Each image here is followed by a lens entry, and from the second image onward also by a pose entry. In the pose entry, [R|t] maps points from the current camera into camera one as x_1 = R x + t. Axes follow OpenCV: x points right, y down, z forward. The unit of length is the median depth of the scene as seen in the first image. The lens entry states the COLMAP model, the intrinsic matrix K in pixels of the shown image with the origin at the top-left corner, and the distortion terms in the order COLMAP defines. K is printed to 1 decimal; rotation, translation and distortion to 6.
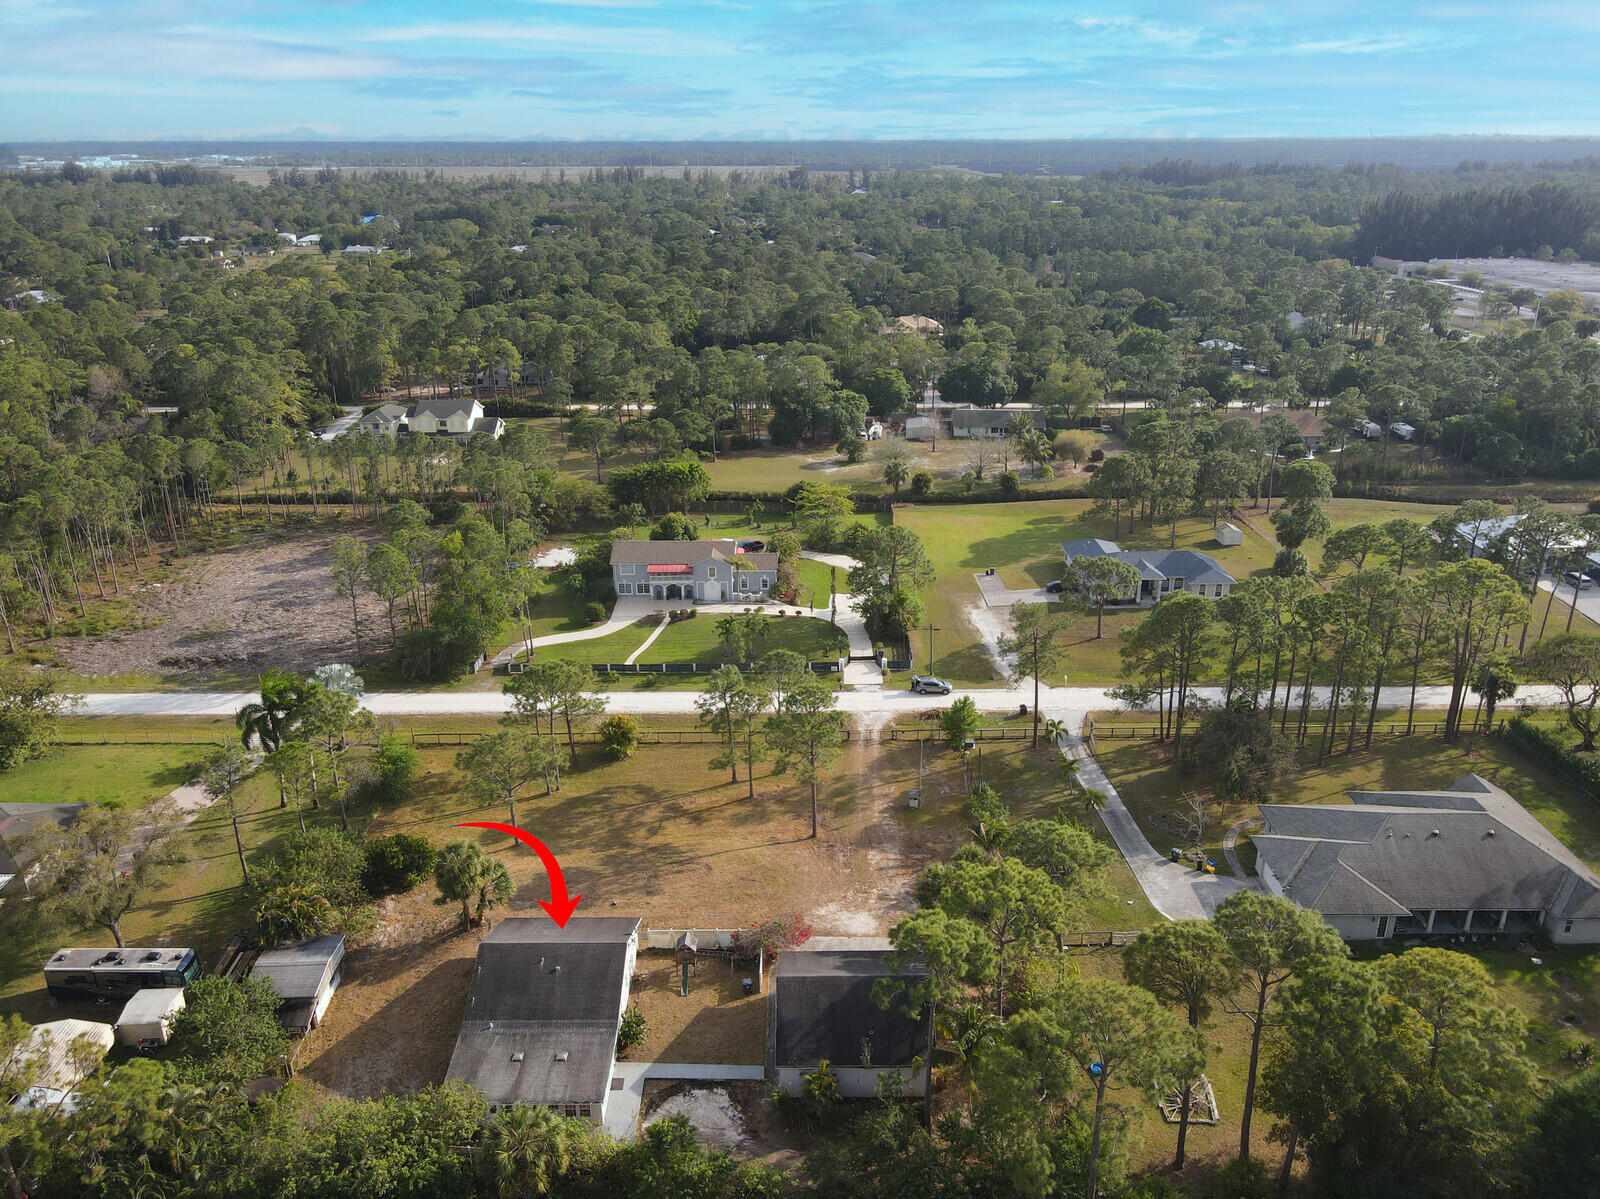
lens RADIAL K [[1205.0, 0, 800.0], [0, 1205.0, 599.5], [0, 0, 1]] dist [-0.003700, 0.054532]
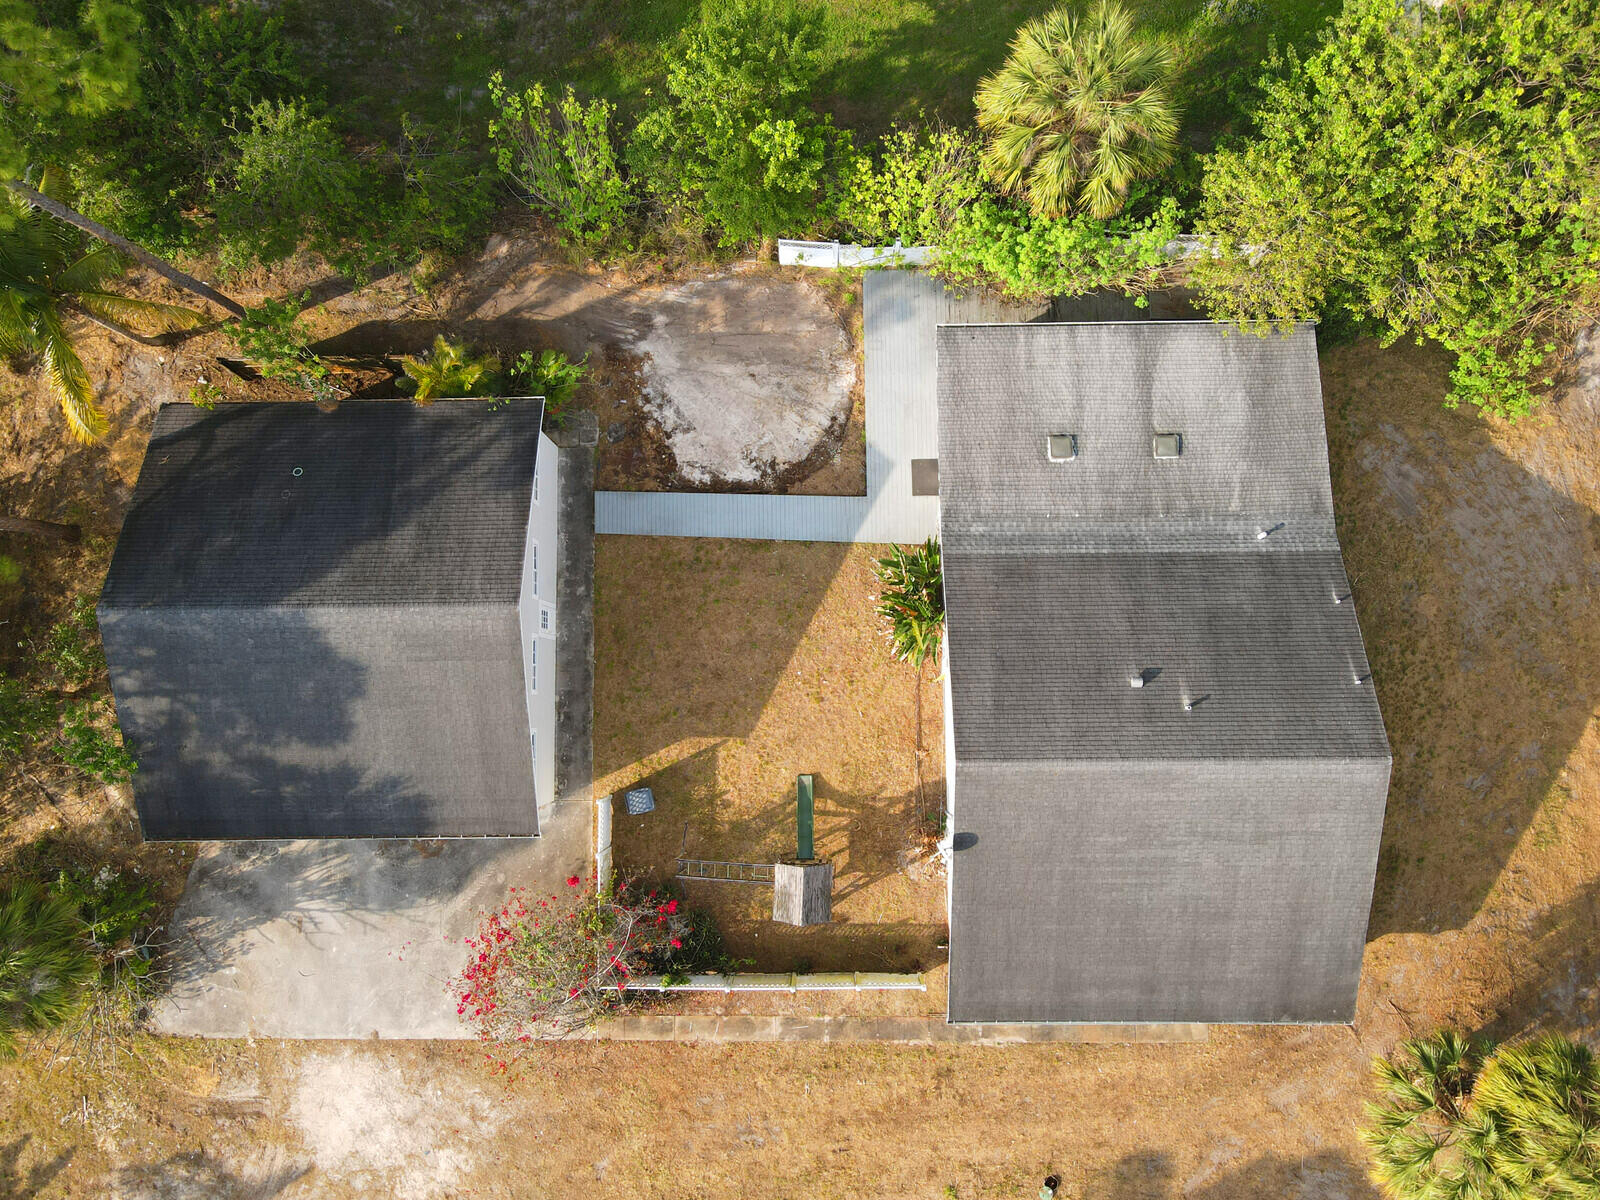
lens RADIAL K [[1174.5, 0, 800.8], [0, 1174.5, 585.4], [0, 0, 1]] dist [0.004319, 0.003013]
pose [[-0.999597, 0.011596, 0.025904, -0.057454], [0.021857, -0.267692, 0.963257, -0.012354], [0.018104, 0.963435, 0.267331, 0.455044]]
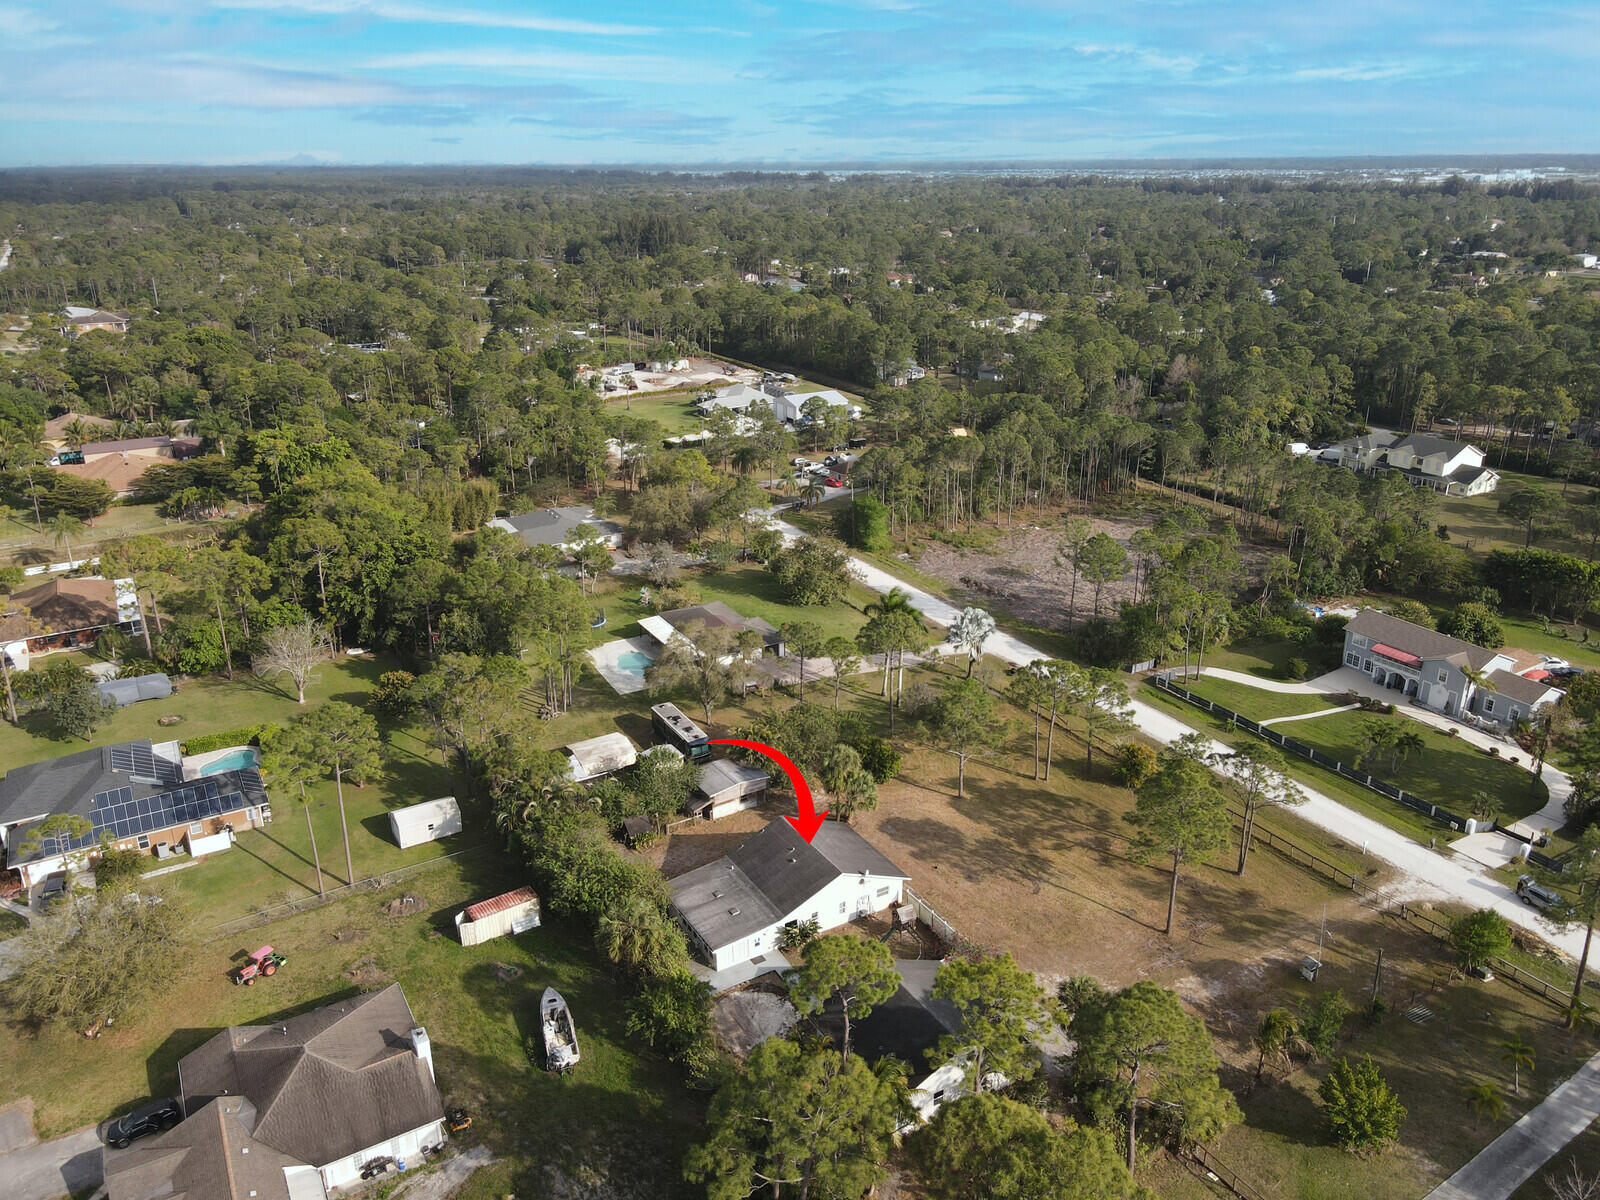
lens RADIAL K [[1185.5, 0, 804.4], [0, 1185.5, 597.5], [0, 0, 1]] dist [-0.000689, 0.059695]
pose [[0.514498, 0.305720, -0.801141, 0.348691], [-0.310198, 0.937367, 0.158494, -0.067592], [0.799418, 0.166967, 0.577107, 0.146725]]
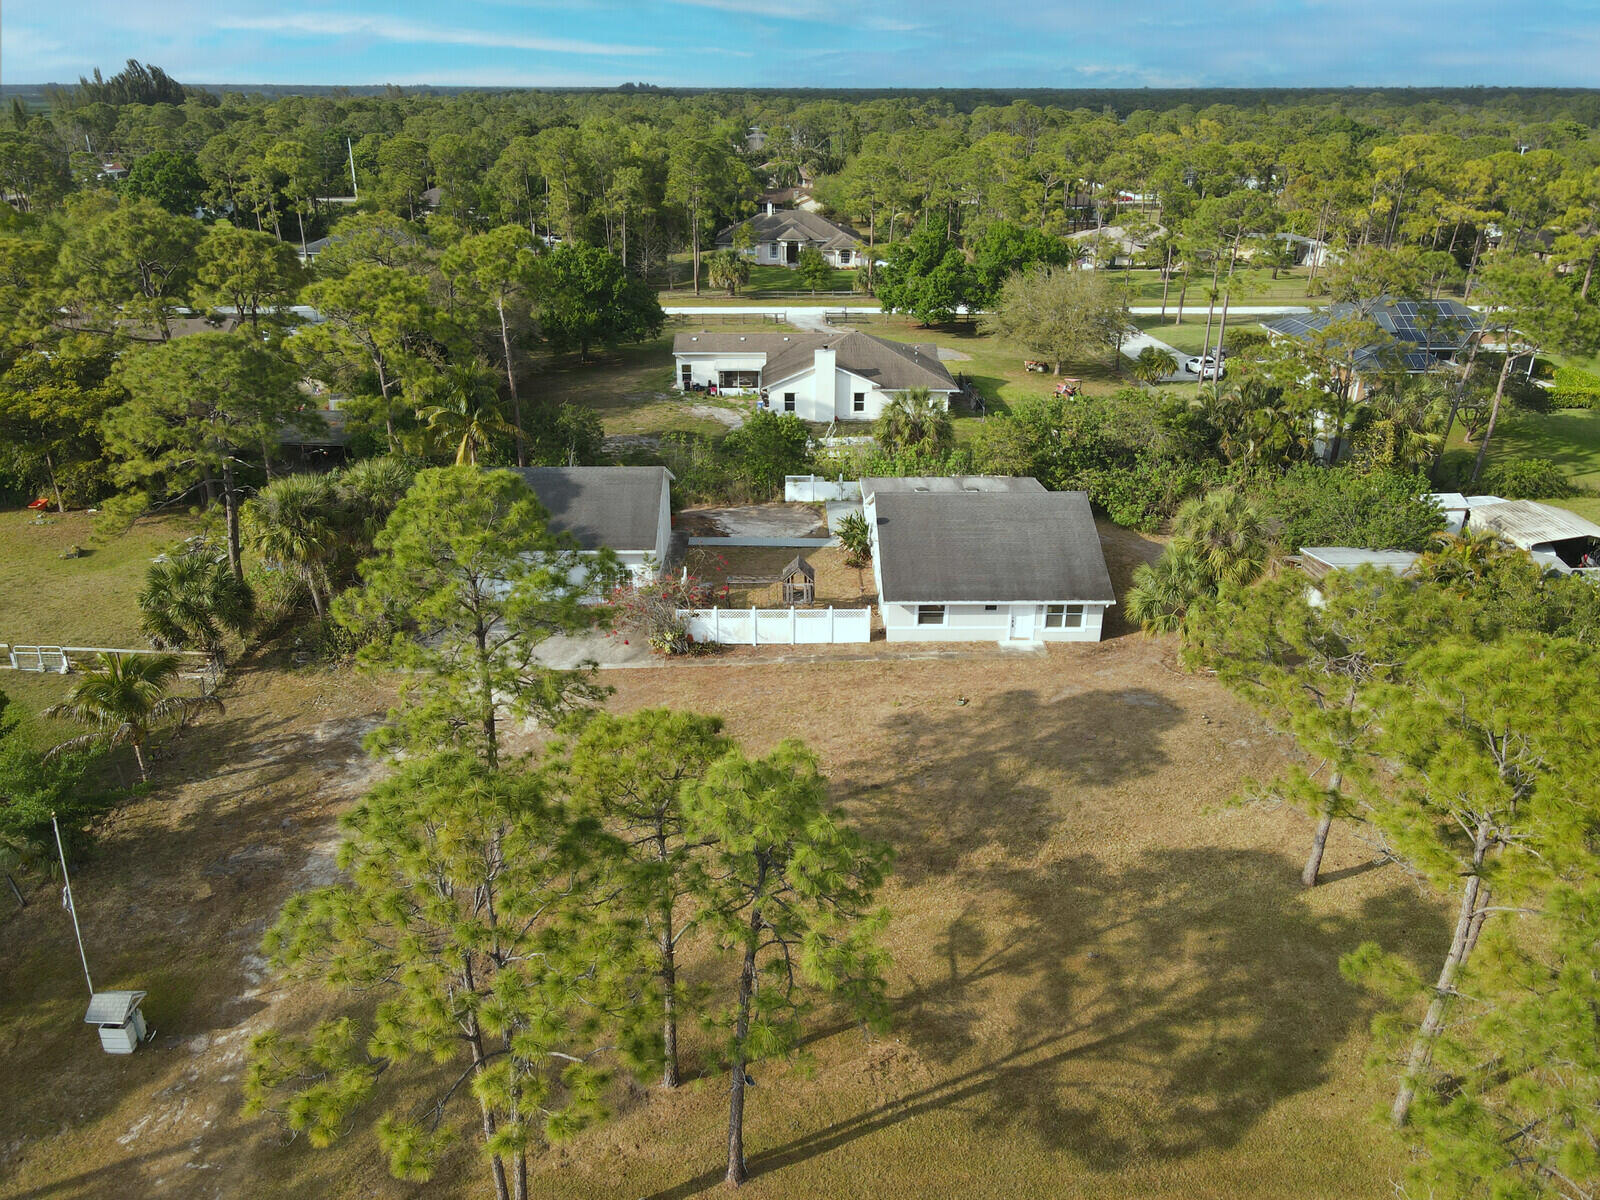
lens RADIAL K [[1174.5, 0, 800.8], [0, 1174.5, 585.4], [0, 0, 1]] dist [0.004319, 0.003013]
pose [[-0.999859, 0.012424, -0.011283, -0.049746], [0.001000, 0.715170, 0.698950, -0.078970], [0.016753, 0.698840, -0.715082, 0.803251]]
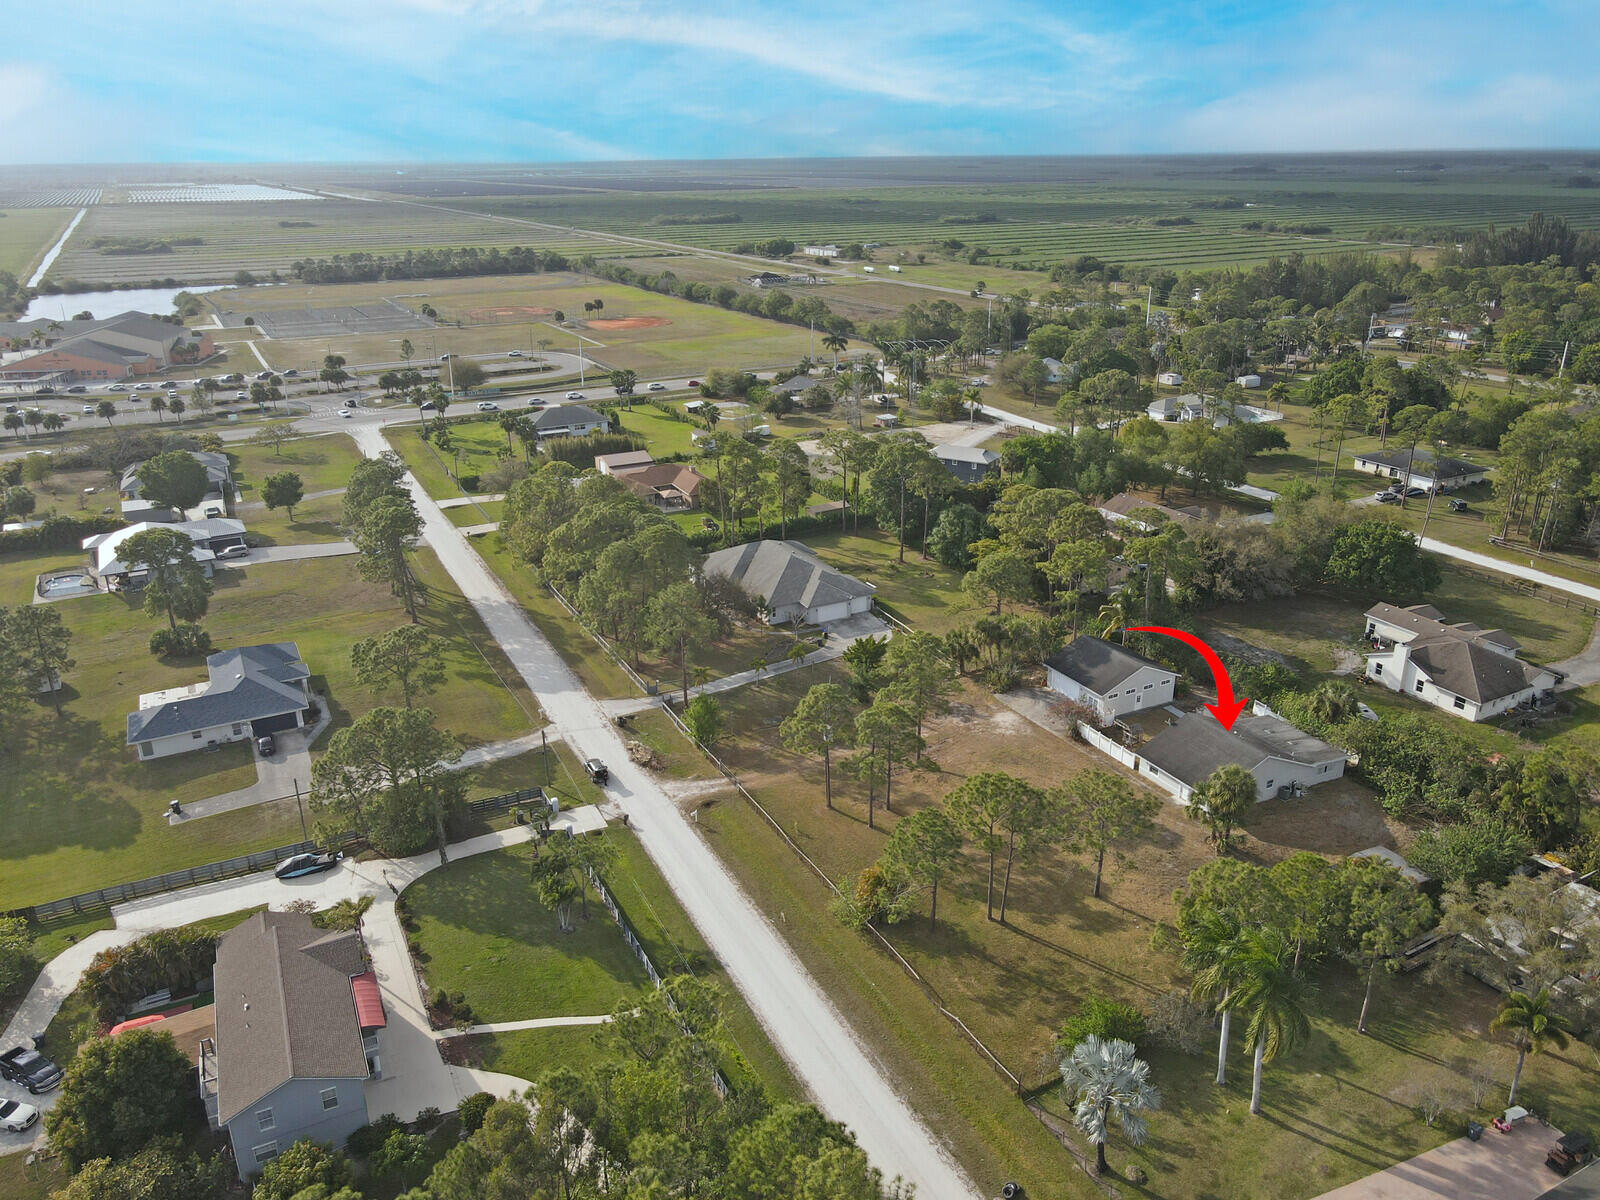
lens RADIAL K [[1185.5, 0, 804.4], [0, 1185.5, 597.5], [0, 0, 1]] dist [-0.000689, 0.059695]
pose [[-0.458165, -0.302699, 0.835738, -0.566225], [0.336465, 0.811203, 0.478268, -0.344703], [-0.822725, 0.500322, -0.269817, 0.891100]]
